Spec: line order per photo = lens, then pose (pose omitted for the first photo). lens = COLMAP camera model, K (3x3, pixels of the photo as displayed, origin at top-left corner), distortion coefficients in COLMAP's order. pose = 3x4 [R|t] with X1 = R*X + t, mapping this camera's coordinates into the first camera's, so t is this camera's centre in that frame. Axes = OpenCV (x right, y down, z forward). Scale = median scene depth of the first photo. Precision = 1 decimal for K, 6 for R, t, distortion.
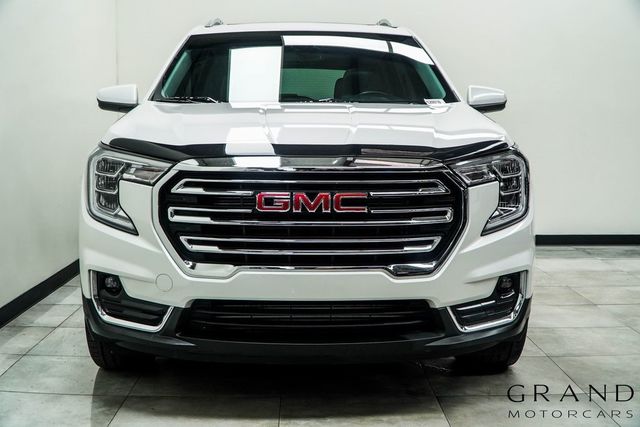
lens RADIAL K [[942.2, 0, 315.7], [0, 942.2, 212.0], [0, 0, 1]] dist [-0.245046, 0.000000]
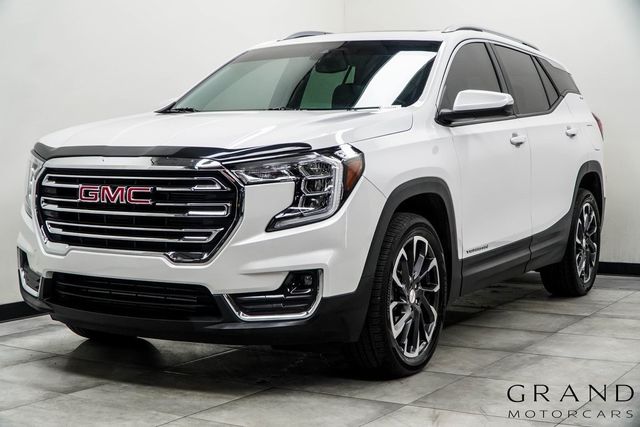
lens RADIAL K [[1042.9, 0, 314.5], [0, 1042.9, 209.2], [0, 0, 1]] dist [-0.166267, 0.000000]
pose [[0.871515, 0.031979, -0.489325, 0.784767], [-0.042728, 0.999028, -0.010811, 0.010242], [0.488504, 0.030329, 0.872034, -0.010009]]
